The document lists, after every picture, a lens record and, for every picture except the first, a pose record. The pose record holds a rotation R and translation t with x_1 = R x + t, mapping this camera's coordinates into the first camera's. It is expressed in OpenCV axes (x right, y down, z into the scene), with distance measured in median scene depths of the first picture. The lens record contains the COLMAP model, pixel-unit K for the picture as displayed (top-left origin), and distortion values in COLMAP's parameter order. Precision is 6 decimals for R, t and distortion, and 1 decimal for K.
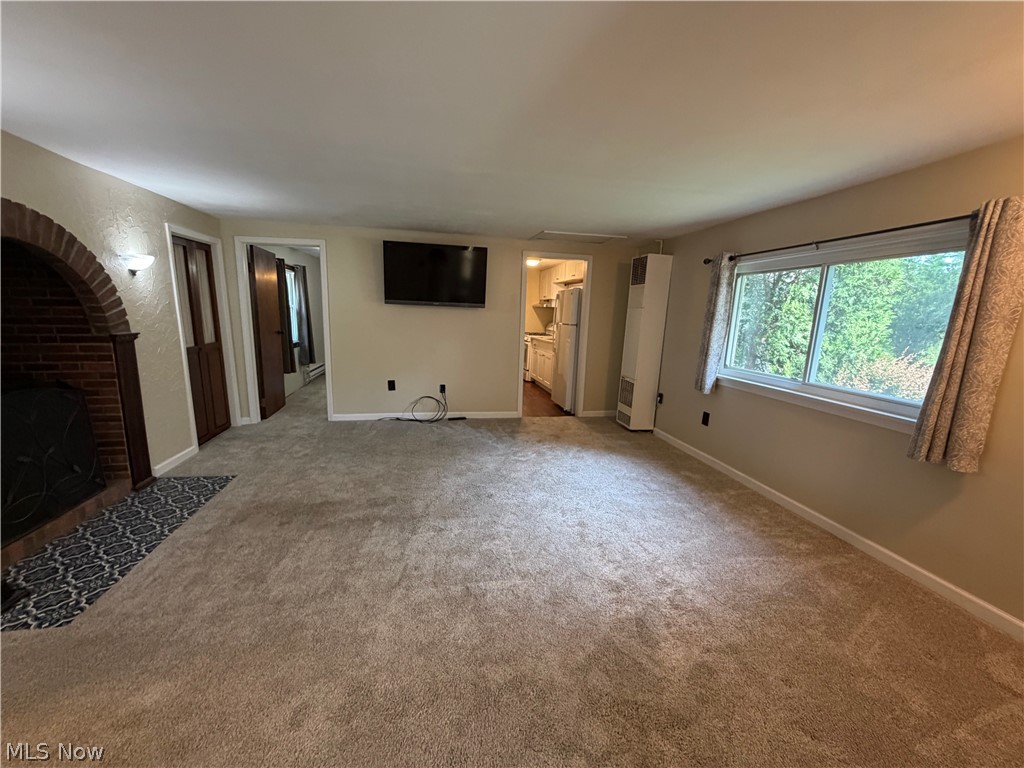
lens RADIAL K [[408.7, 0, 509.4], [0, 408.7, 384.5], [0, 0, 1]] dist [-0.001593, -0.000177]
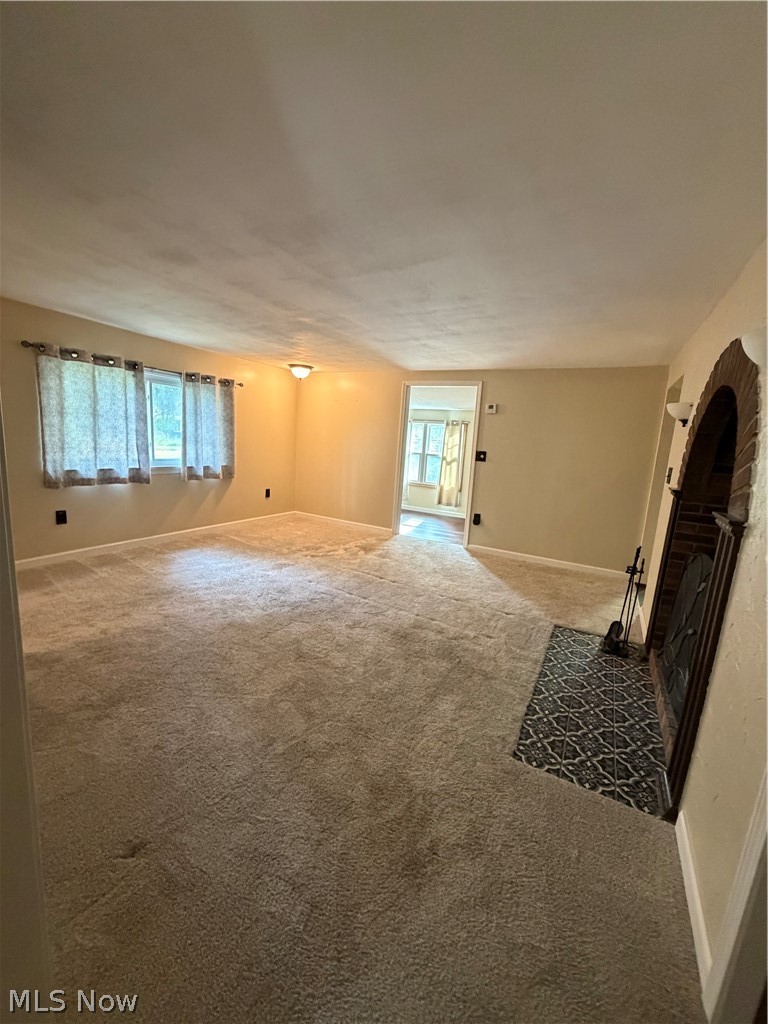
lens RADIAL K [[407.0, 0, 384.0], [0, 407.0, 512.0], [0, 0, 1]] dist [-0.000849, -0.000191]
pose [[-0.770531, -0.191721, 0.607885, -0.677774], [0.022511, 0.944912, 0.326550, -0.221336], [-0.637005, 0.265301, -0.723768, 1.195403]]
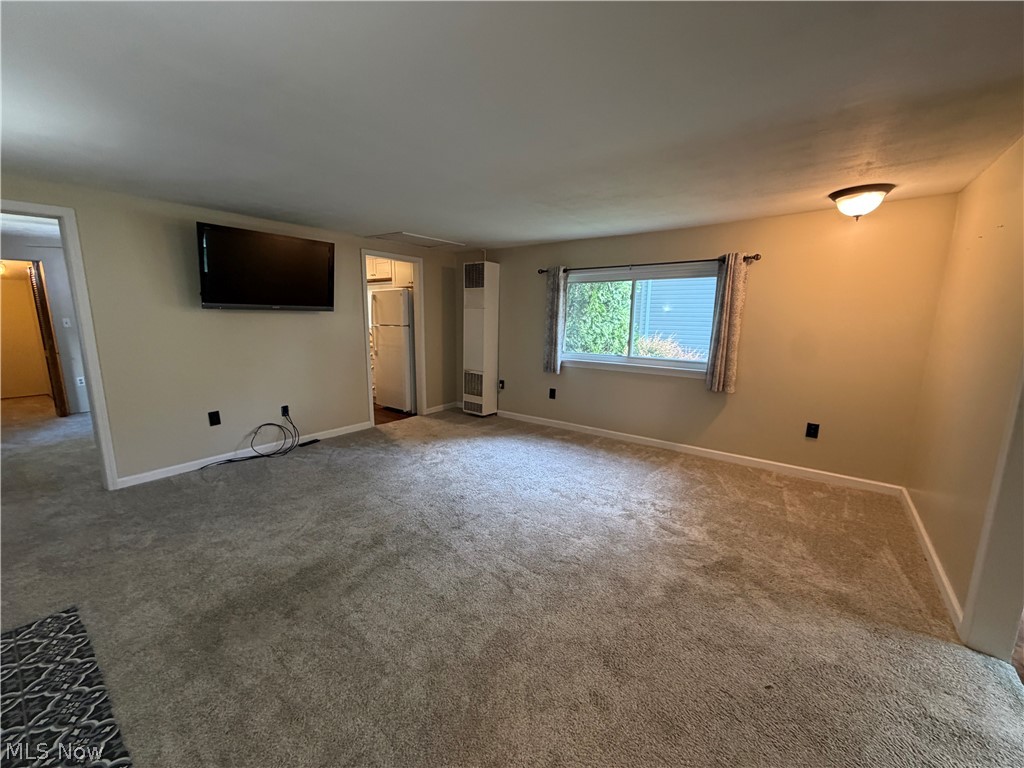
lens RADIAL K [[408.7, 0, 509.4], [0, 408.7, 384.5], [0, 0, 1]] dist [-0.001593, -0.000177]
pose [[0.744098, -0.138611, 0.653533, -0.457880], [0.133284, 0.989374, 0.058087, -0.037902], [-0.654640, 0.043883, 0.754666, 0.111881]]
